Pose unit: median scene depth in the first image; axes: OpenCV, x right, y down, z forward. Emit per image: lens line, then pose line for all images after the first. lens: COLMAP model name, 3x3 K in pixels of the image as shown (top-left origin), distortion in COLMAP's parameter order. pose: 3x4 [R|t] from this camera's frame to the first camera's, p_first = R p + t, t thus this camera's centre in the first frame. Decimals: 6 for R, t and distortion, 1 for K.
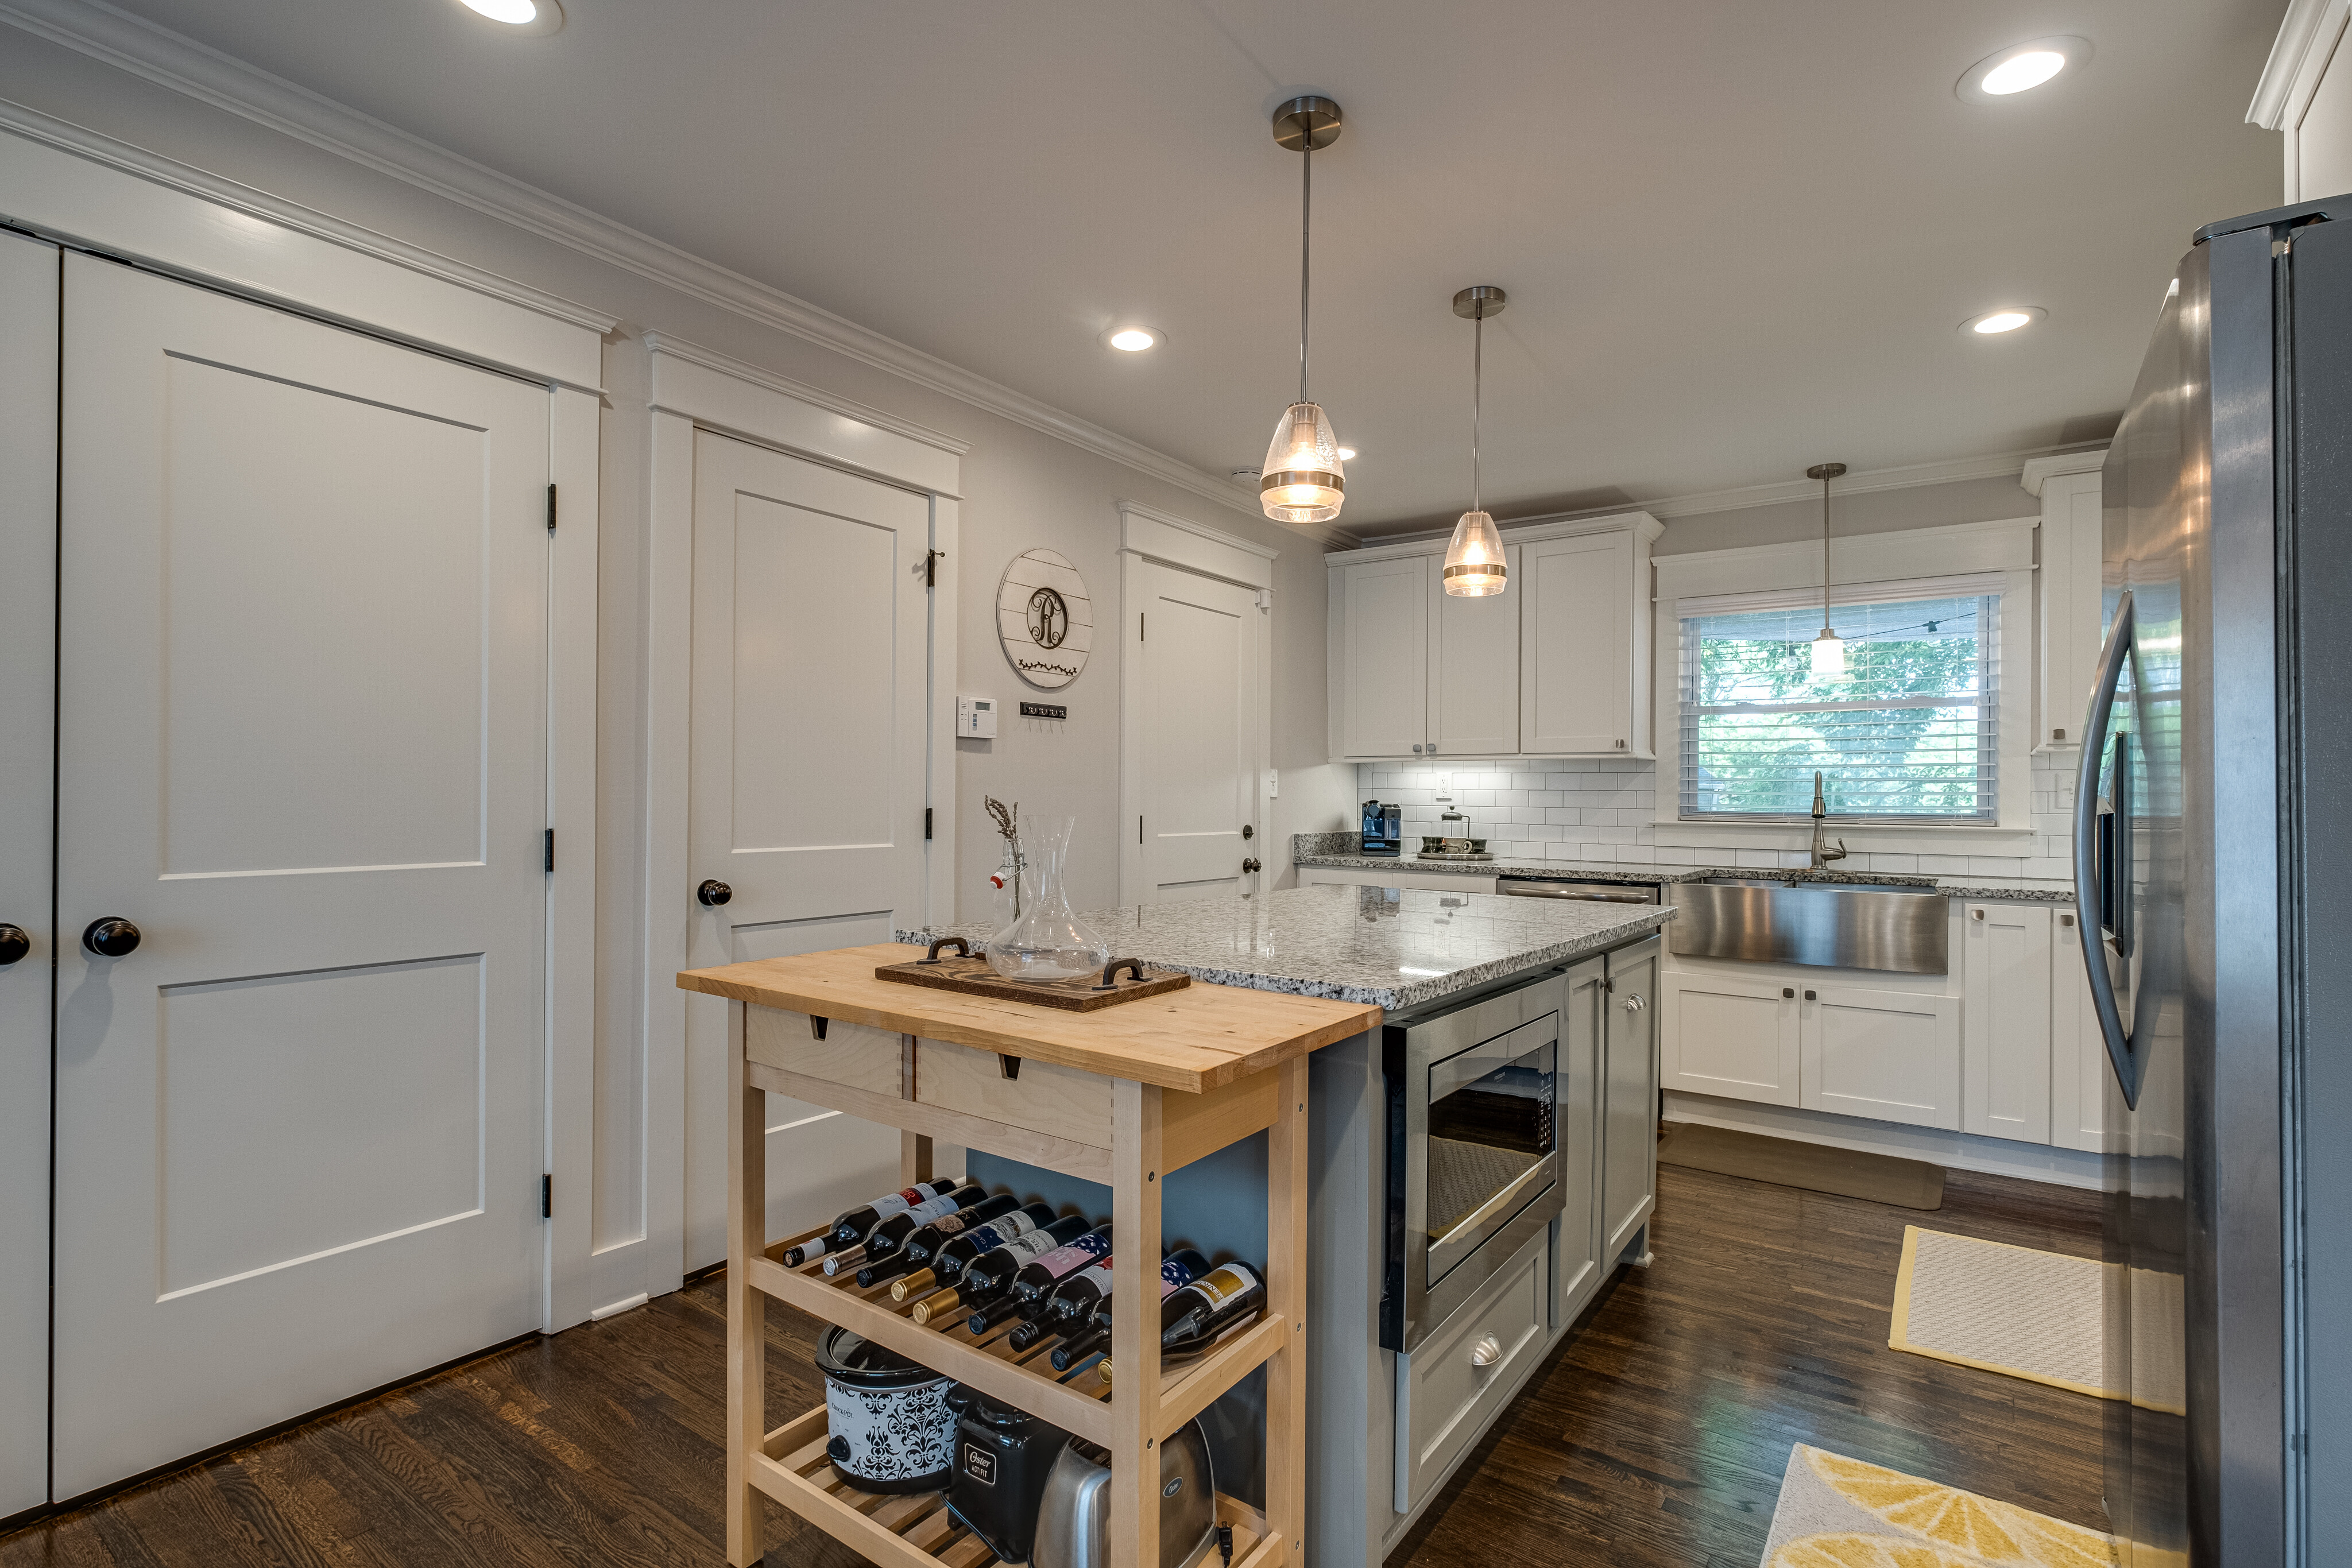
lens RADIAL K [[1126.1, 0, 1176.0], [0, 1126.1, 784.0], [0, 0, 1]] dist [-0.001075, -0.000396]
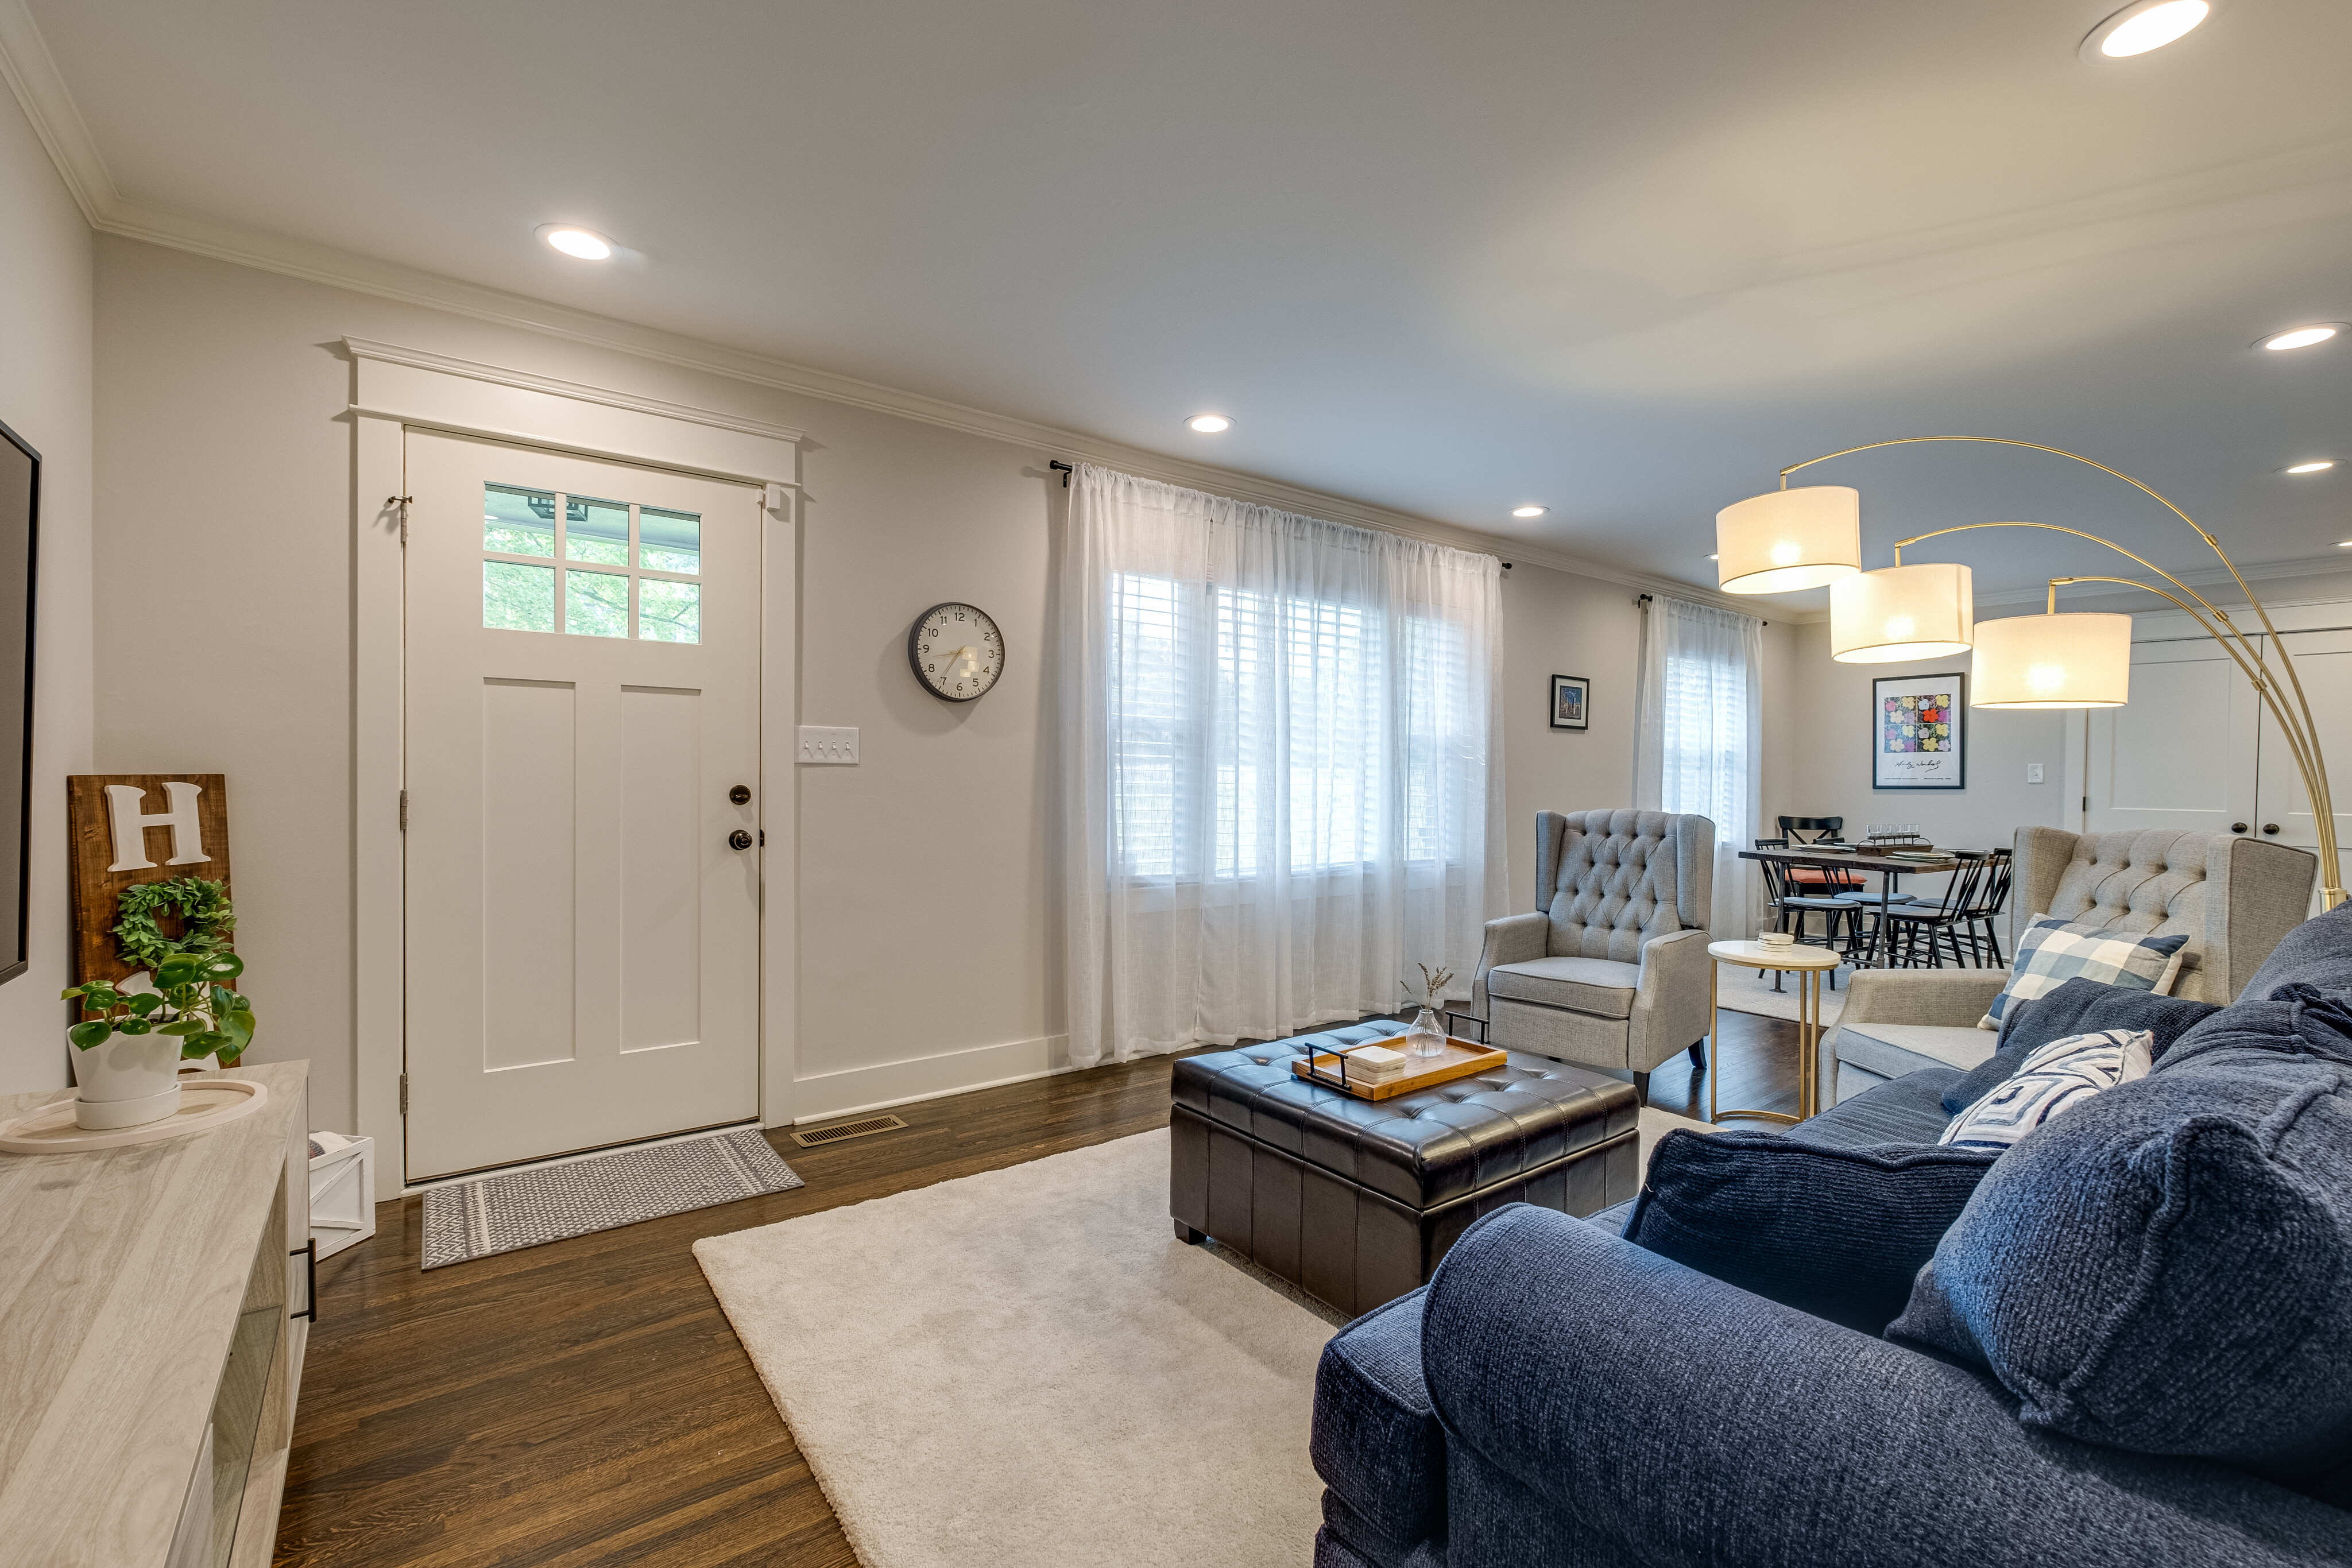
lens RADIAL K [[1039.3, 0, 1169.0], [0, 1039.3, 802.4], [0, 0, 1]] dist [-0.000175, -0.000154]
pose [[-0.282893, 0.015189, -0.959031, 1.761728], [-0.006284, 0.999824, 0.017689, 0.010007], [0.959131, 0.011031, -0.282748, -0.776024]]
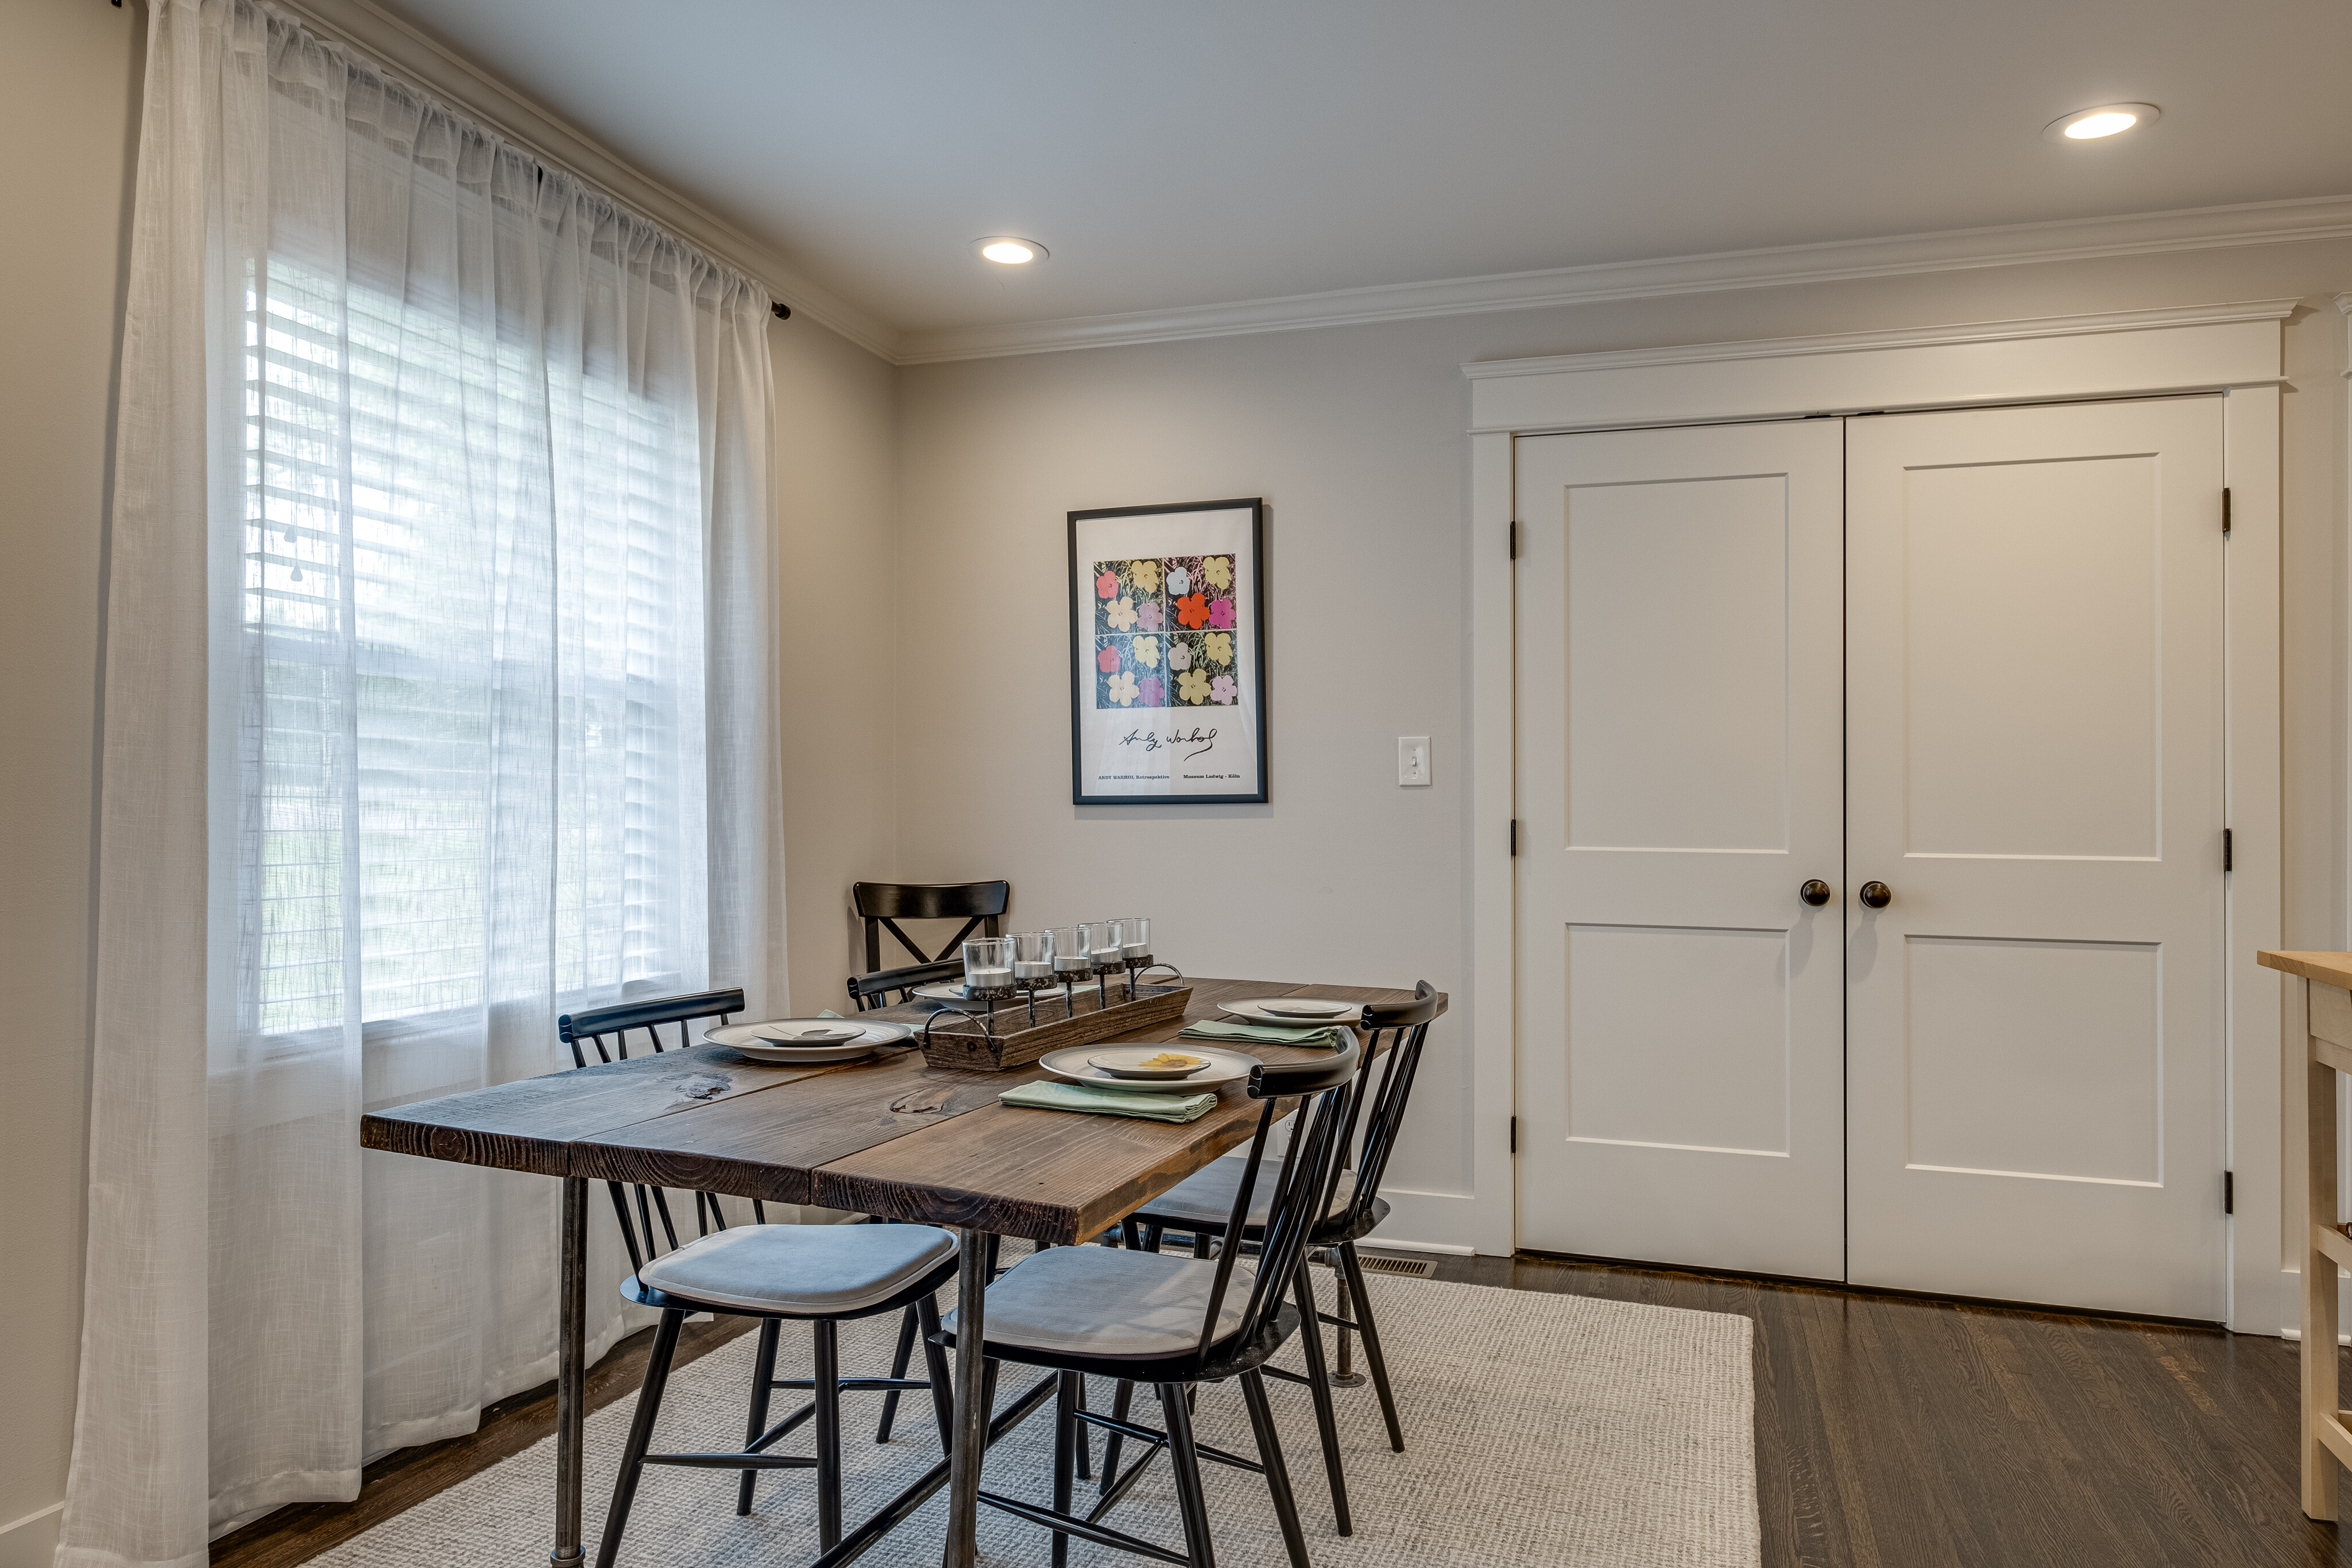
lens RADIAL K [[1552.3, 0, 1171.8], [0, 1552.3, 791.1], [0, 0, 1]] dist [0.004621, -0.001185]
pose [[0.304565, -0.013742, -0.952392, 0.362613], [0.001739, 0.999902, -0.013871, 0.017785], [0.952490, 0.002568, 0.304559, -0.245320]]
